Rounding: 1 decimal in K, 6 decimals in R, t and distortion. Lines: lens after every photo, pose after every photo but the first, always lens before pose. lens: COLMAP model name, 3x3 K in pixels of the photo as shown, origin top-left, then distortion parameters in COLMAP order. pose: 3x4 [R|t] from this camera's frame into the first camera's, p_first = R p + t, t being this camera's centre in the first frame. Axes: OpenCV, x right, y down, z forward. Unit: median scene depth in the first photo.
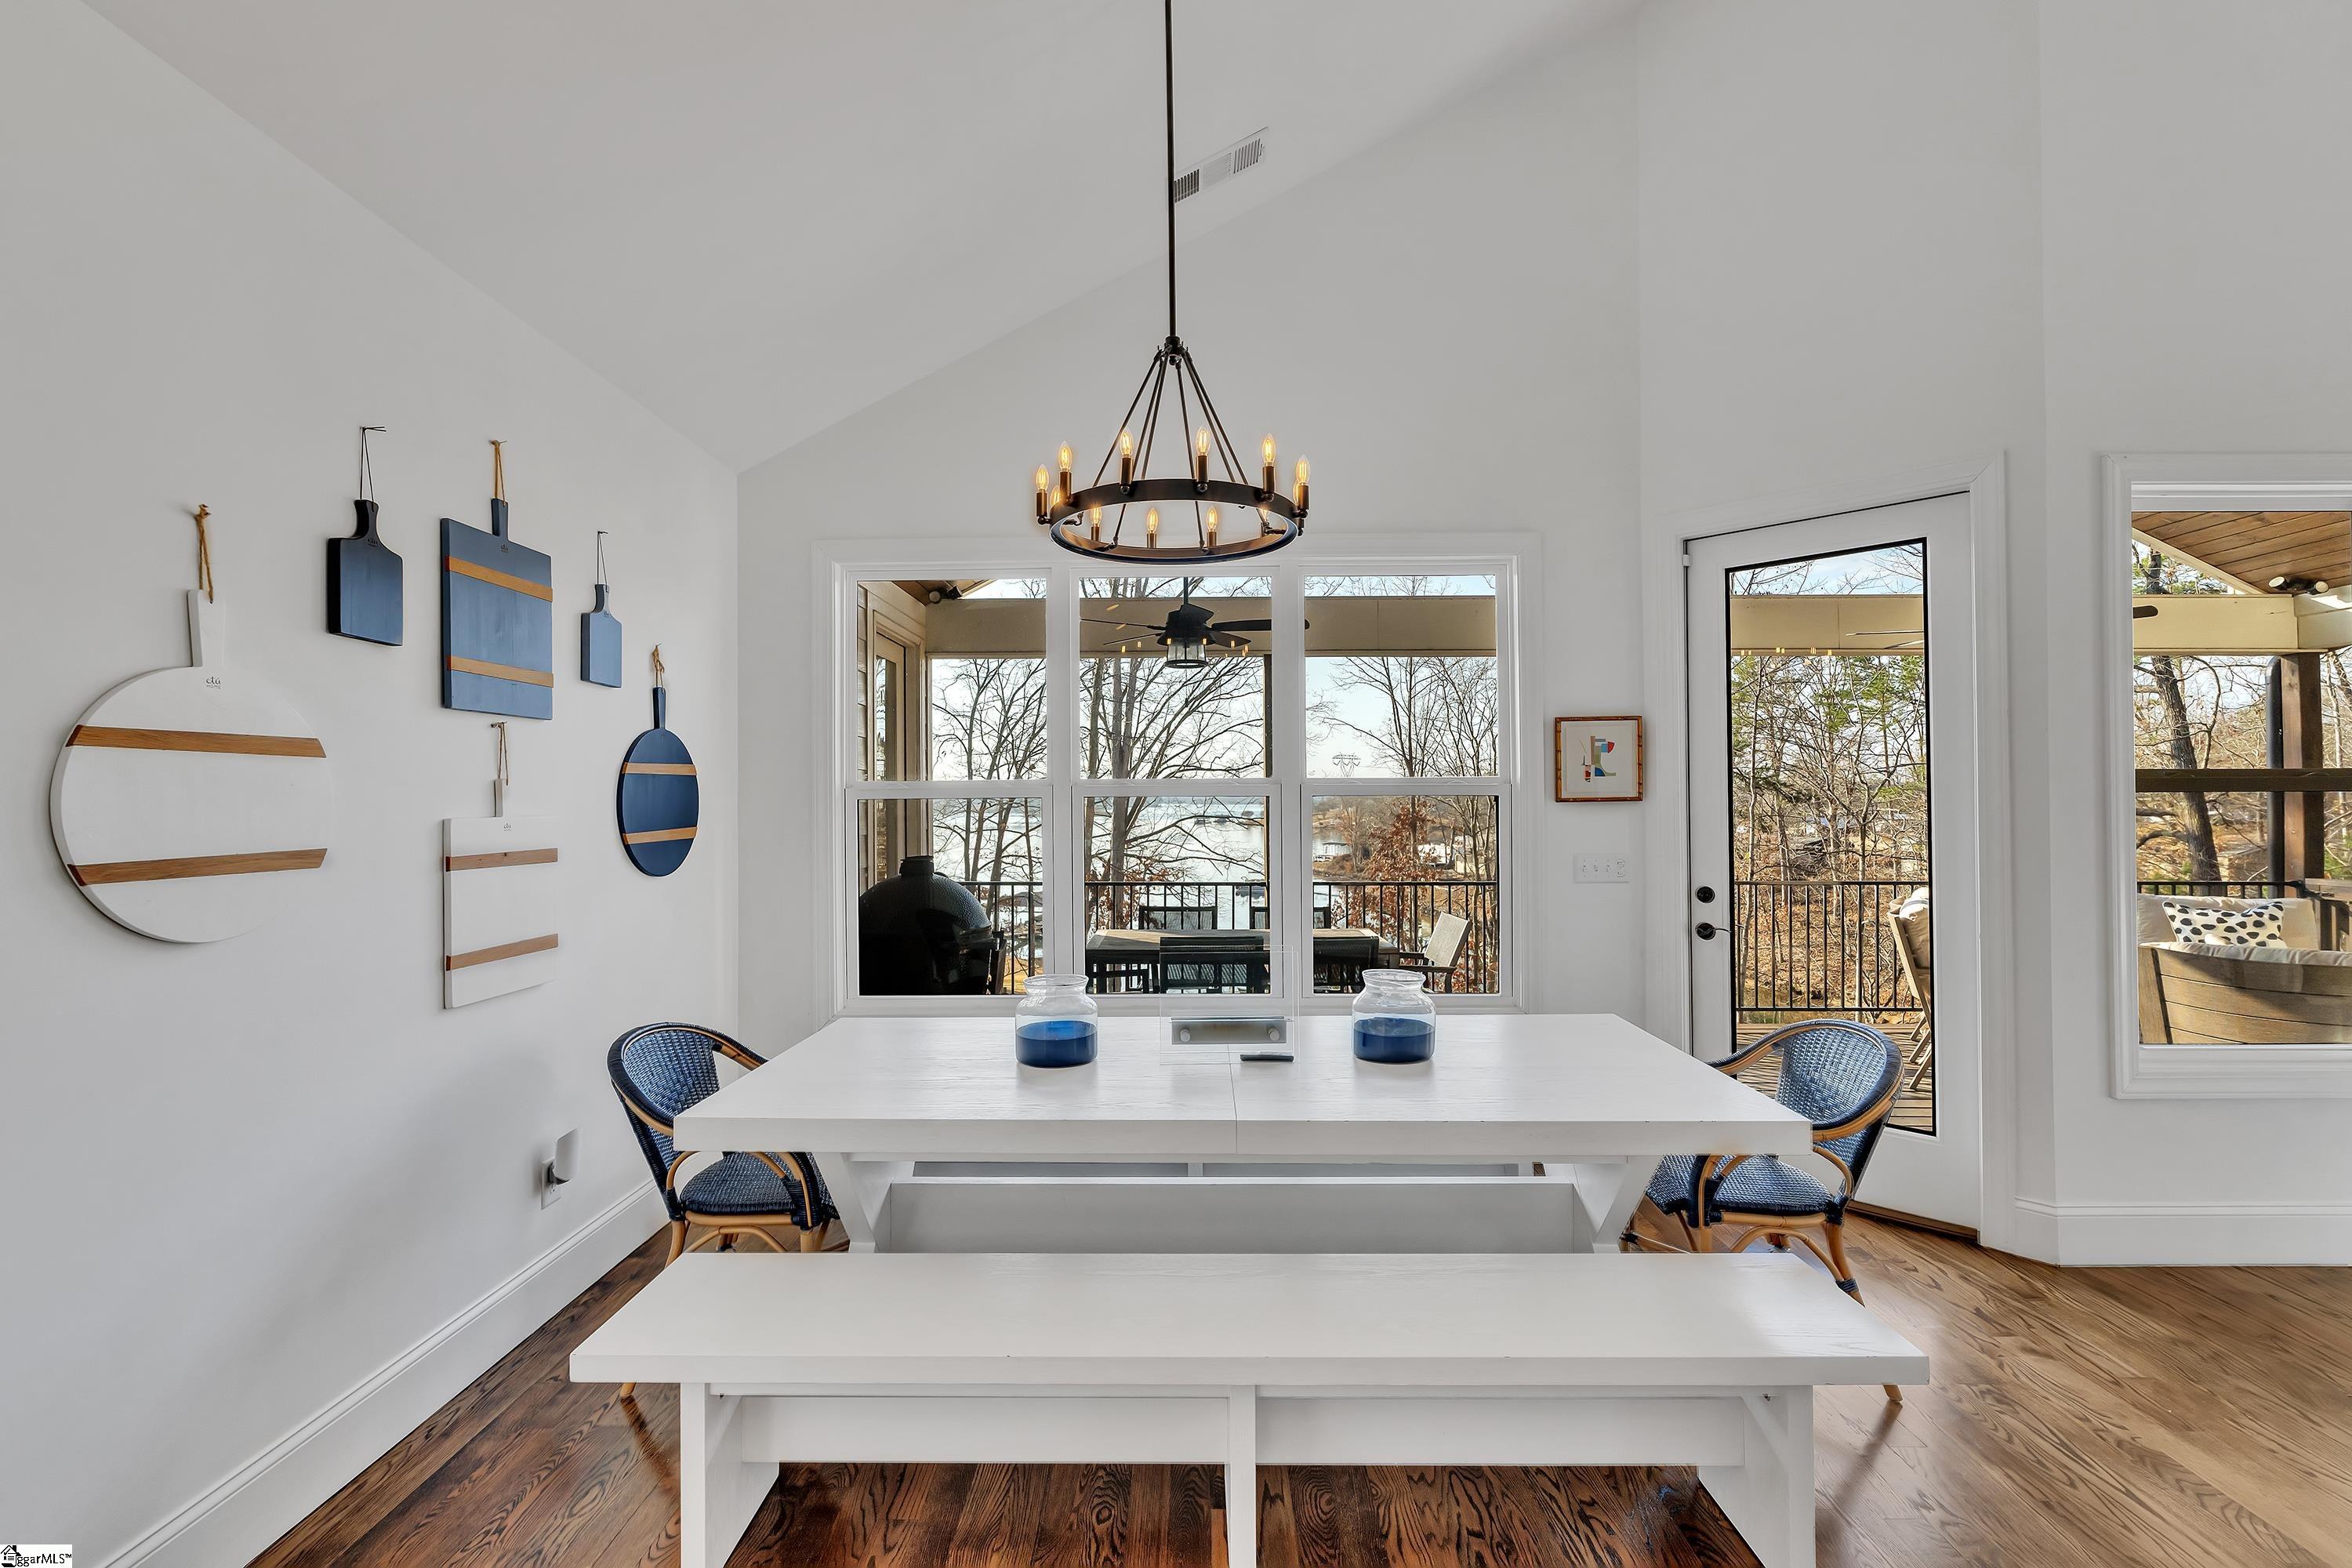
lens RADIAL K [[1022.6, 0, 1172.8], [0, 1022.6, 787.8], [0, 0, 1]] dist [-0.002586, 0.000255]
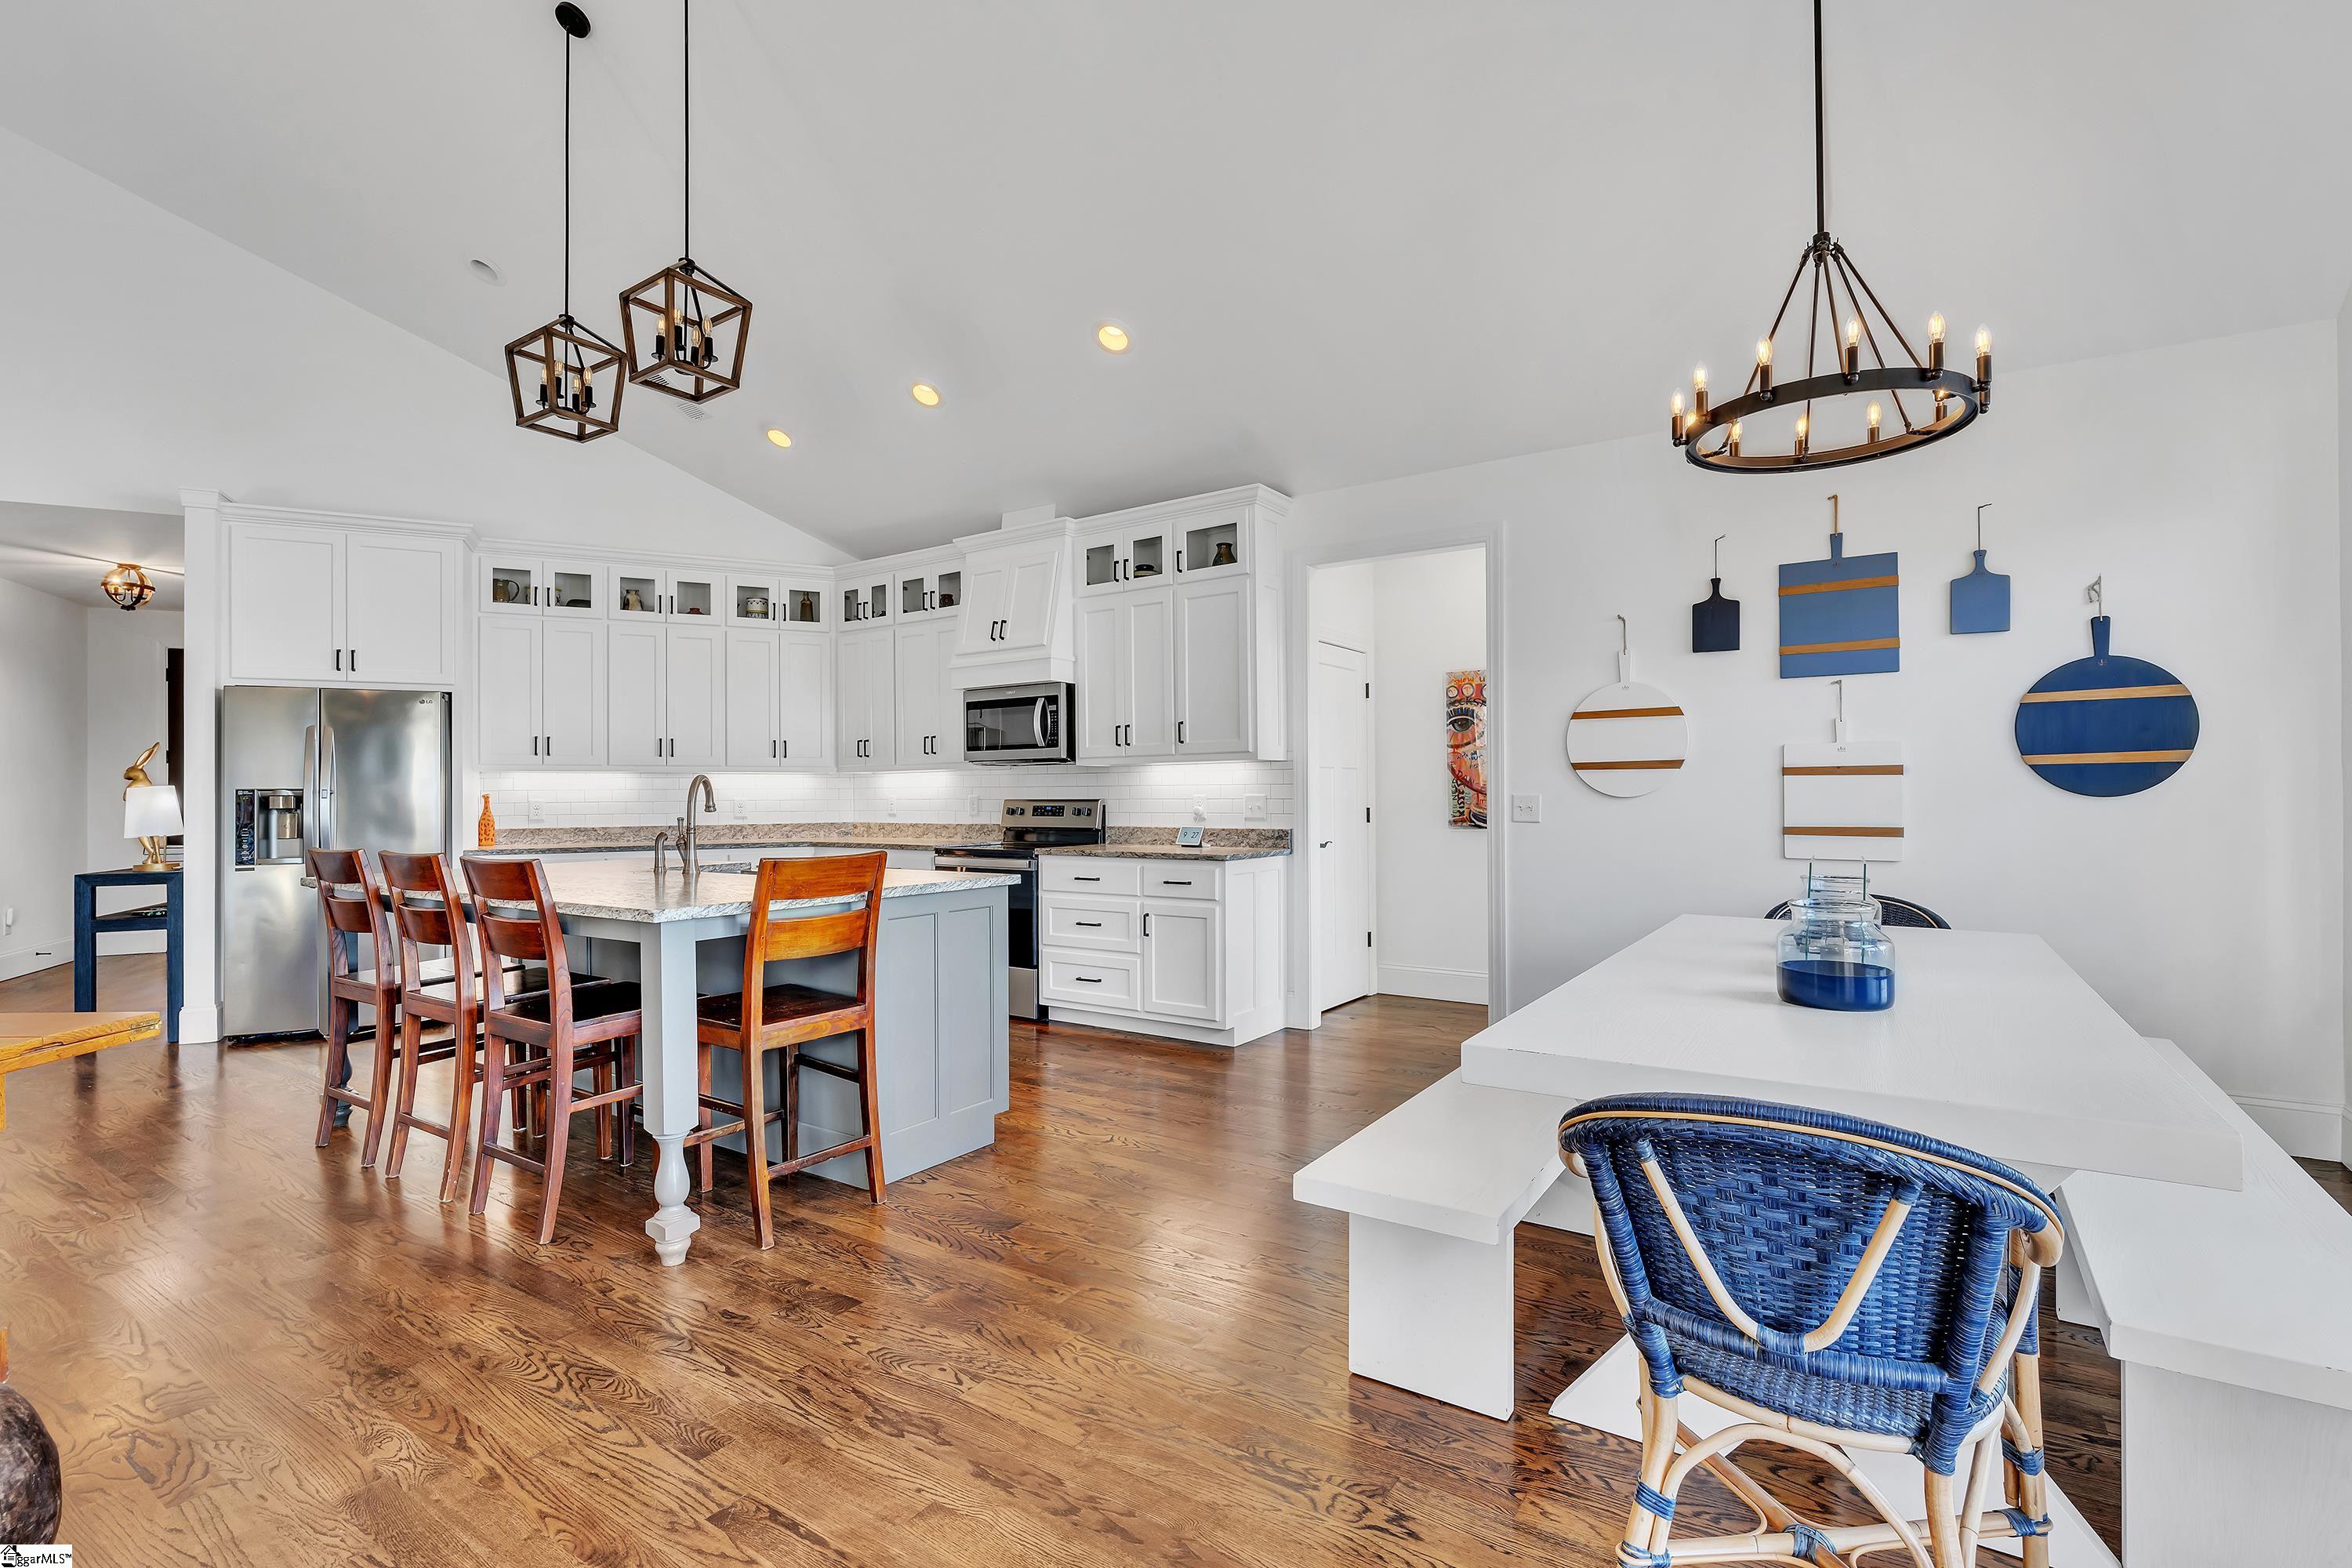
lens RADIAL K [[1081.0, 0, 1176.1], [0, 1081.0, 786.3], [0, 0, 1]] dist [-0.003079, 0.000027]
pose [[-0.544784, 0.002219, -0.838573, 0.907779], [0.016077, 0.999840, -0.007800, 0.067072], [0.838422, -0.017731, -0.544733, 0.778753]]
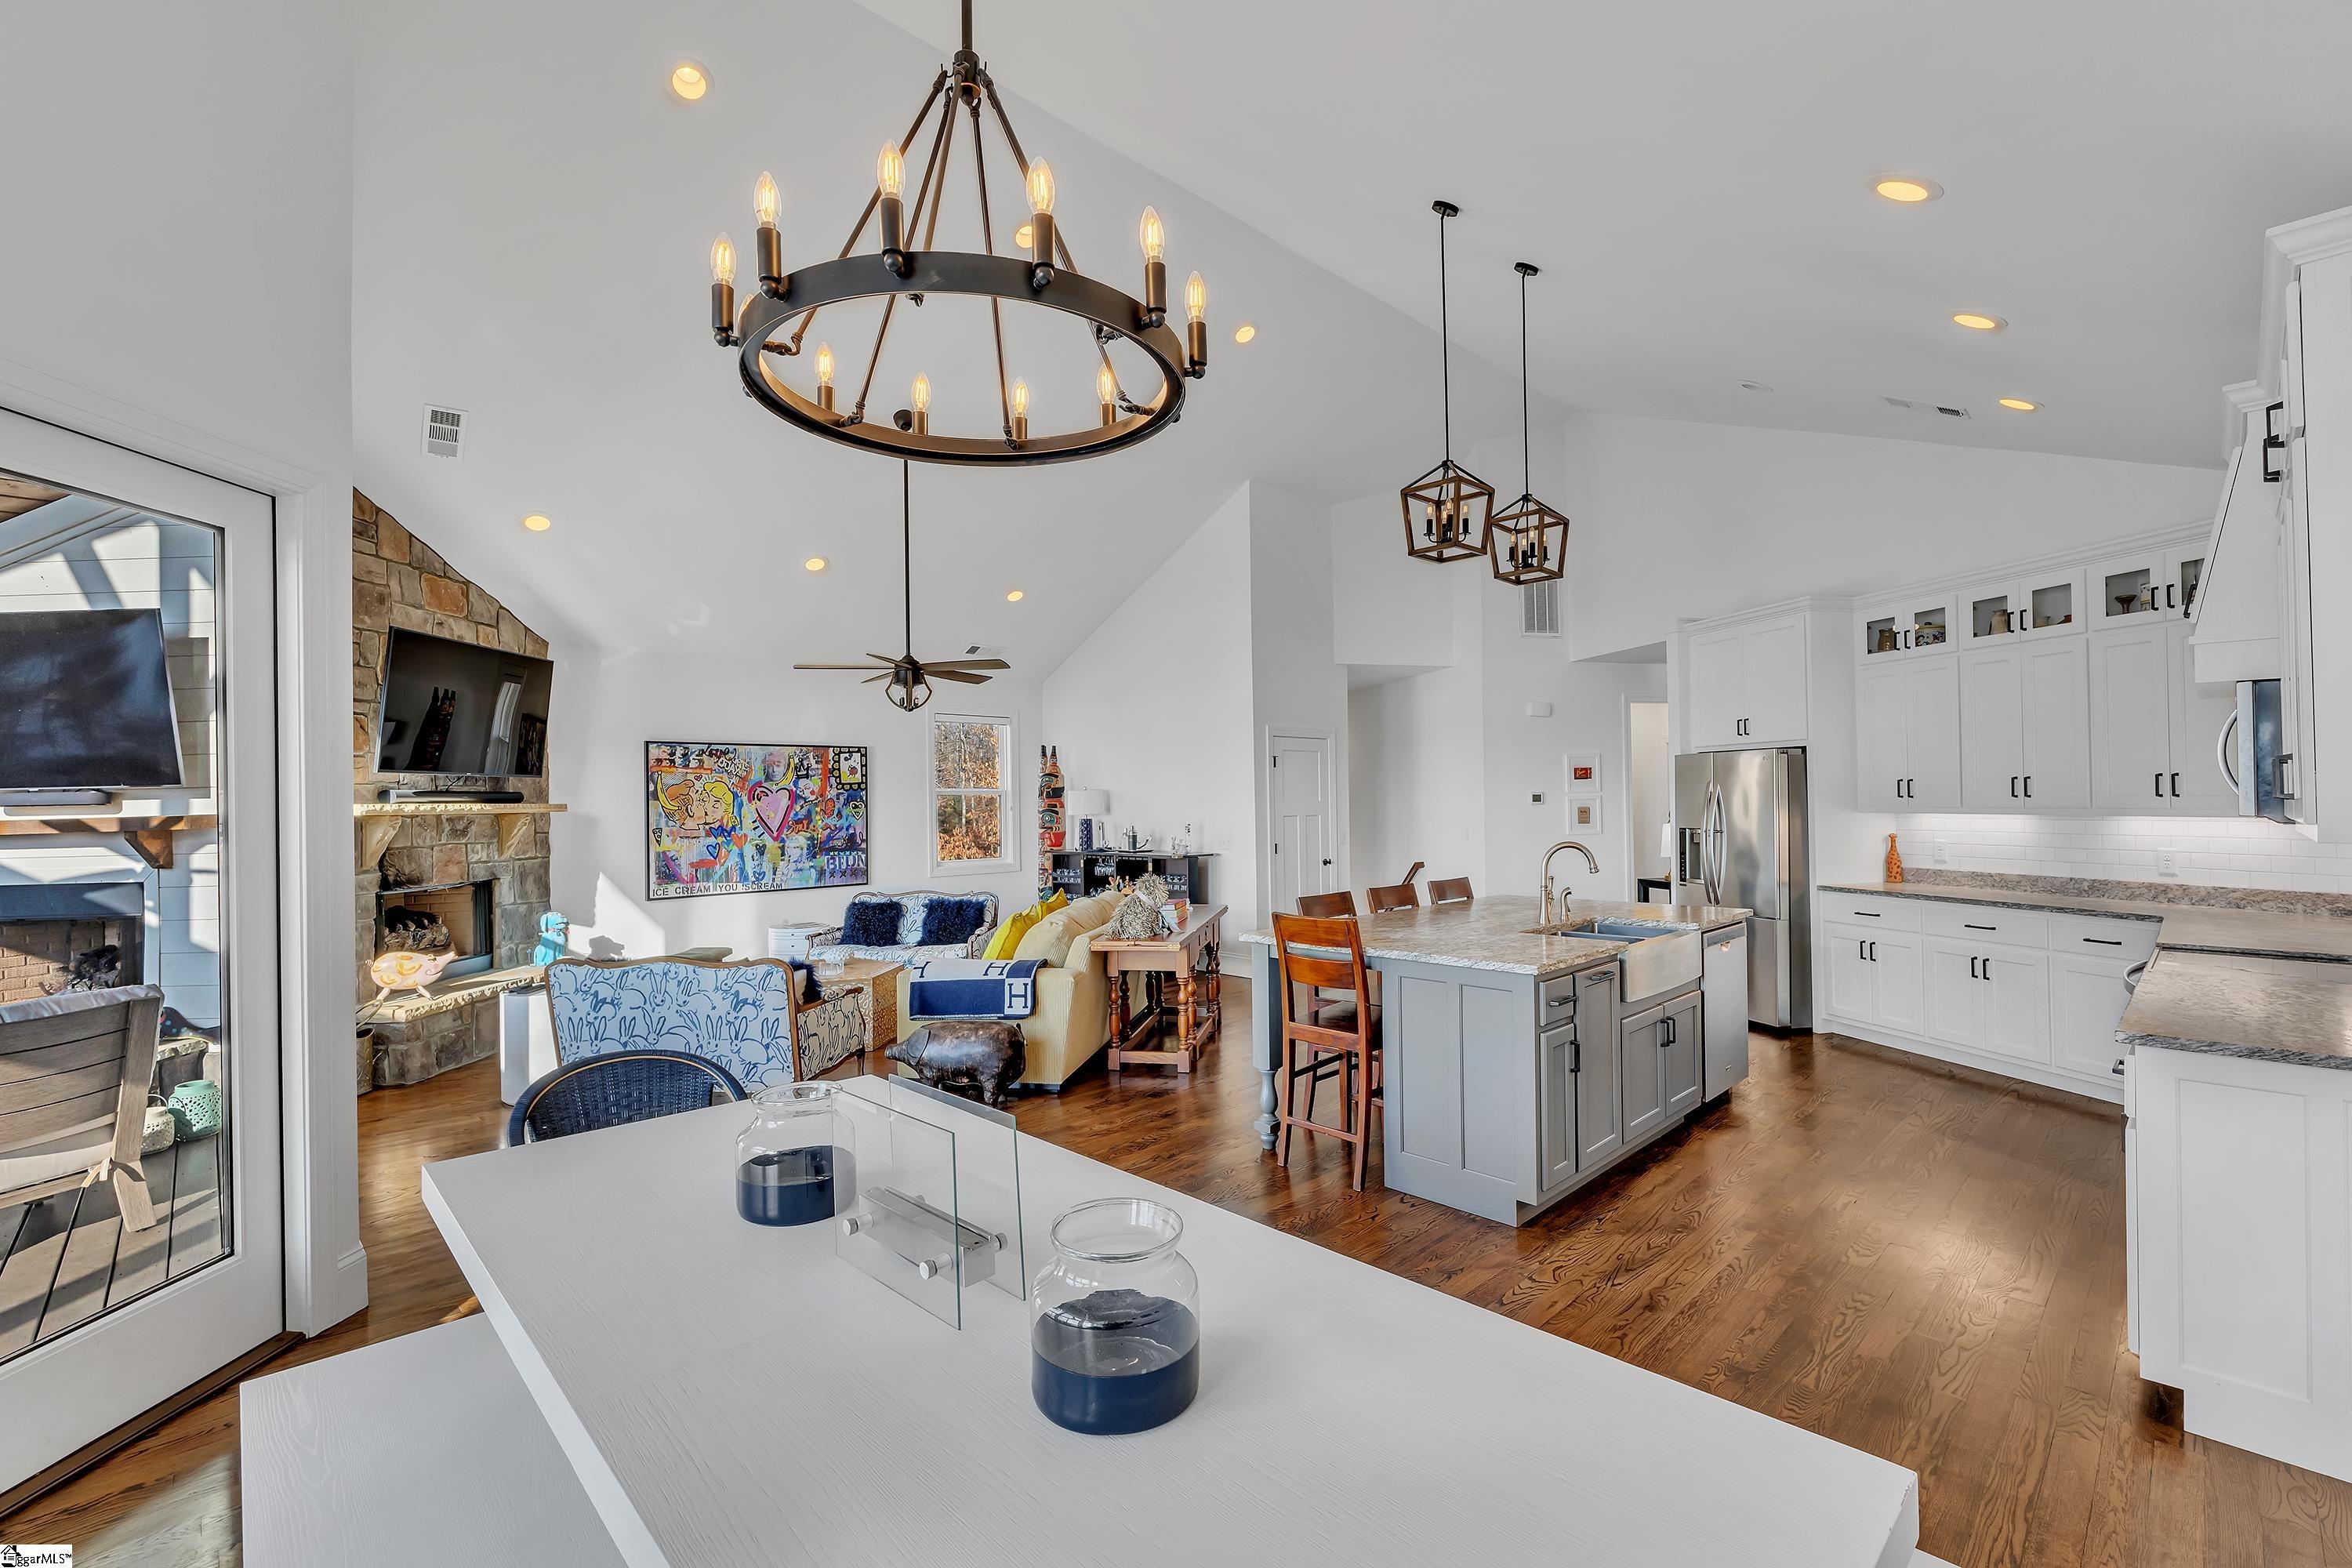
lens RADIAL K [[1017.4, 0, 1179.2], [0, 1017.4, 785.8], [0, 0, 1]] dist [-0.001288, 0.000207]
pose [[-0.707909, 0.023657, 0.705907, -0.369364], [0.011436, 0.999692, -0.022034, -0.012182], [-0.706211, -0.007525, -0.707961, 0.992550]]
